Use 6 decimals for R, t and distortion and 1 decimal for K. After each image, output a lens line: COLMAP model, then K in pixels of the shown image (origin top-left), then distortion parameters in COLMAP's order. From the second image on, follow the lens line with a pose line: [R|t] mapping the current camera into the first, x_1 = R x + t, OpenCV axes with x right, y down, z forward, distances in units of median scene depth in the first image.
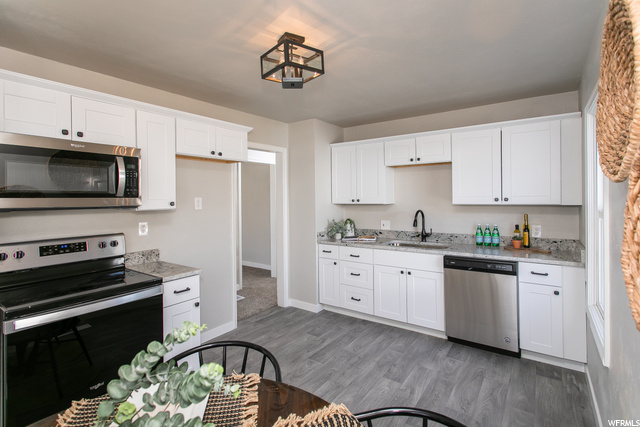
lens RADIAL K [[309.7, 0, 326.4], [0, 309.7, 201.8], [0, 0, 1]] dist [0.001977, 0.000629]
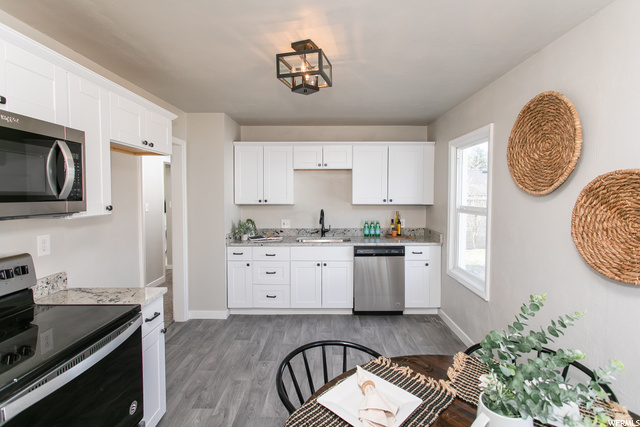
lens RADIAL K [[309.7, 0, 323.2], [0, 309.7, 209.9], [0, 0, 1]] dist [0.001977, 0.000629]
pose [[0.817684, -0.018953, 0.575355, -0.394434], [-0.001271, 0.999396, 0.034728, -0.012517], [-0.575666, -0.029128, 0.817166, 0.071585]]
